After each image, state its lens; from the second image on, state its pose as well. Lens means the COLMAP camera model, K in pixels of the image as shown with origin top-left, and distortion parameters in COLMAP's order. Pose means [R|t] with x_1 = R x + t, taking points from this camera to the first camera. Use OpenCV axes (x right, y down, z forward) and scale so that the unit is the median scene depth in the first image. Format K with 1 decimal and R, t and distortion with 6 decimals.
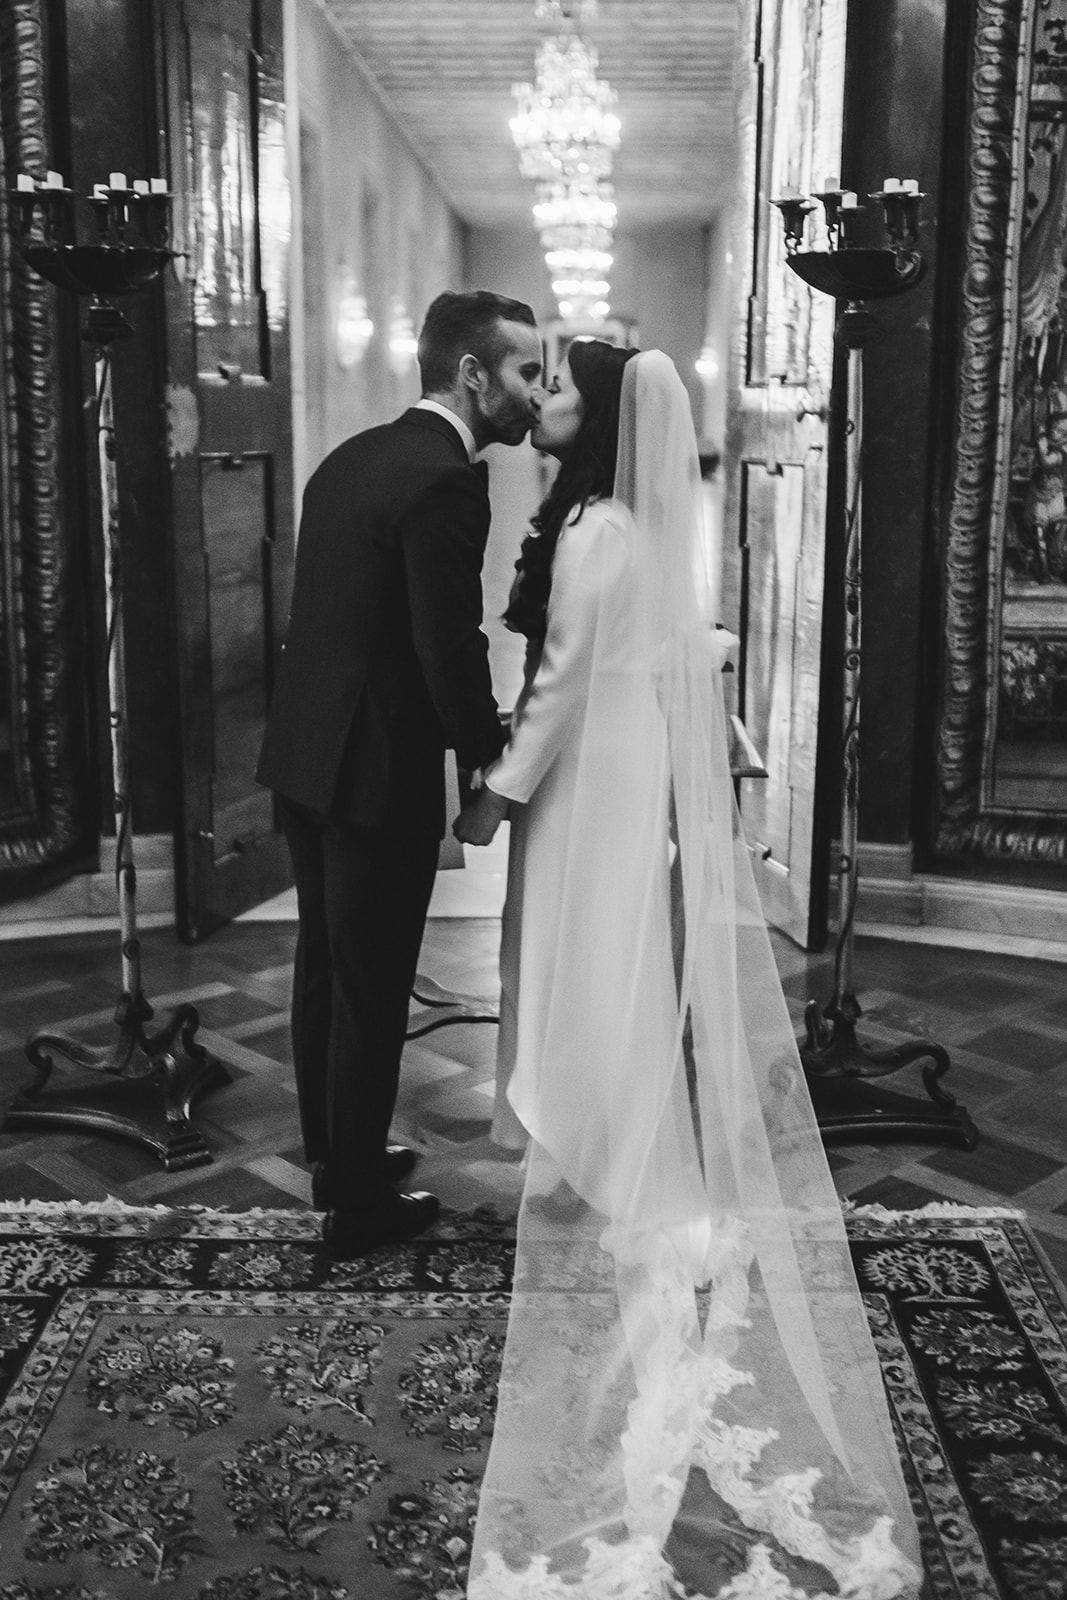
lens RADIAL K [[1713.6, 0, 570.8], [0, 1713.6, 798.2], [0, 0, 1]] dist [-0.008330, -0.000517]
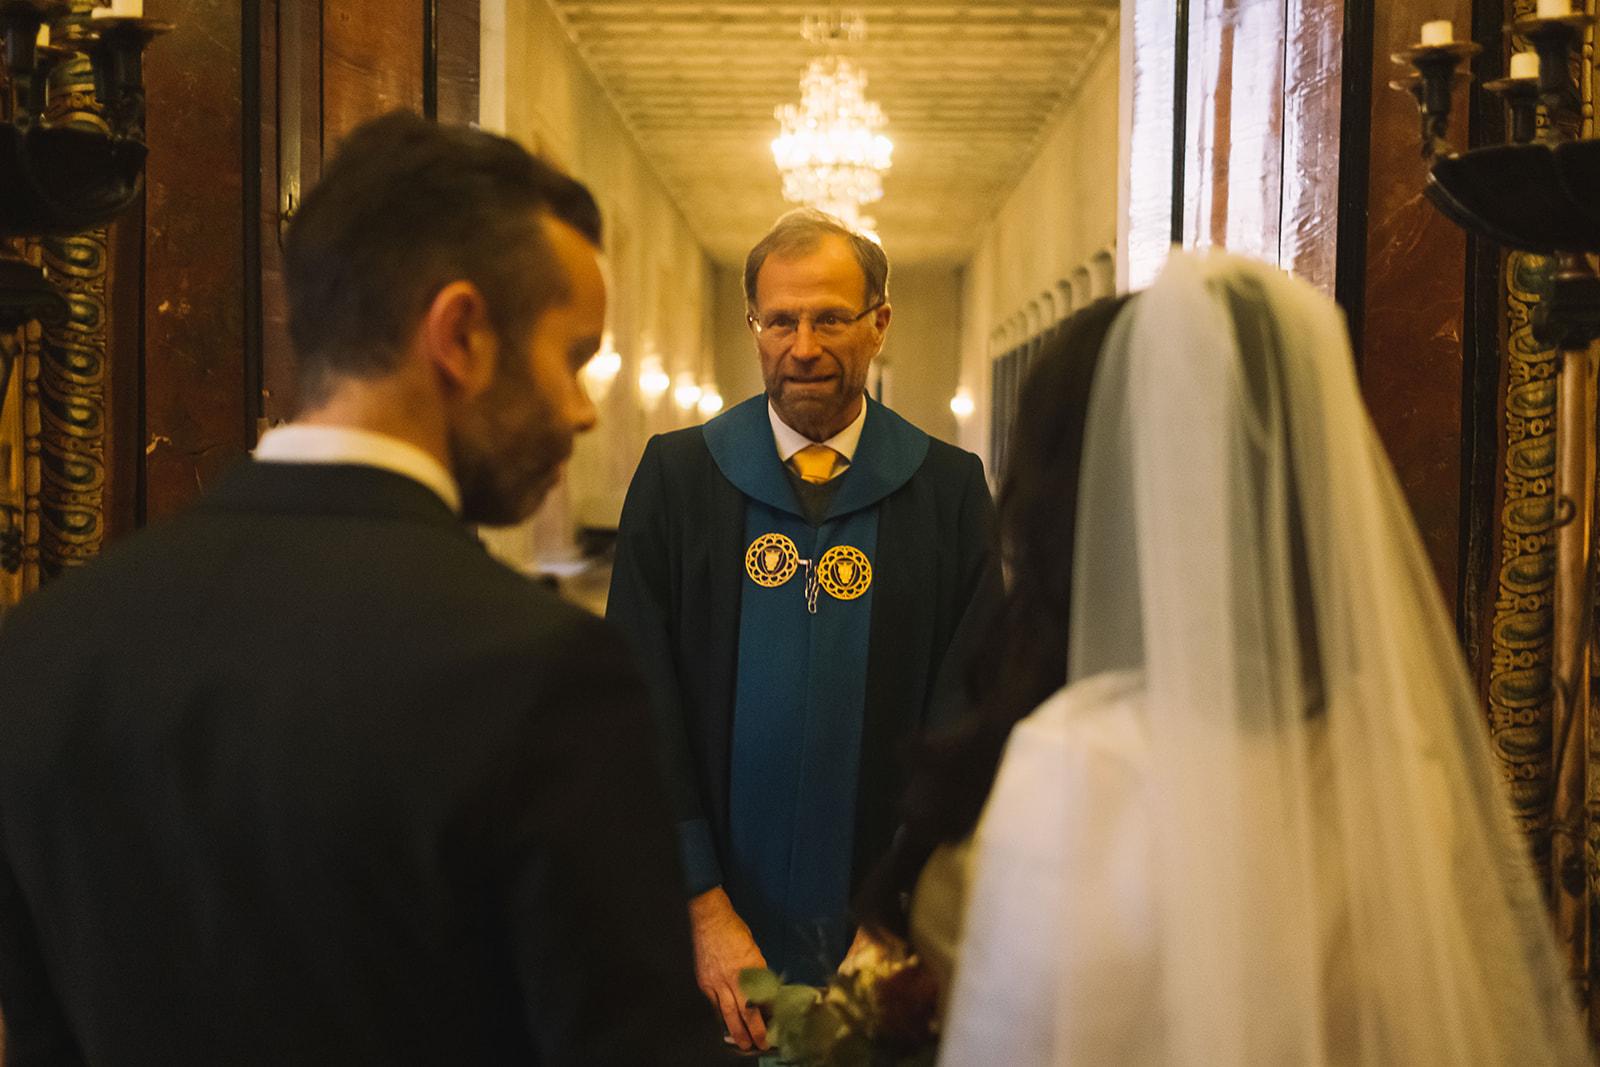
lens RADIAL K [[1619.8, 0, 800.0], [0, 1619.8, 533.5], [0, 0, 1]] dist [0.004032, -0.001352]
pose [[0.999977, 0.005490, -0.004022, -0.015677], [-0.006087, 0.985816, -0.167719, -0.042057], [0.003044, 0.167739, 0.985827, 0.174800]]
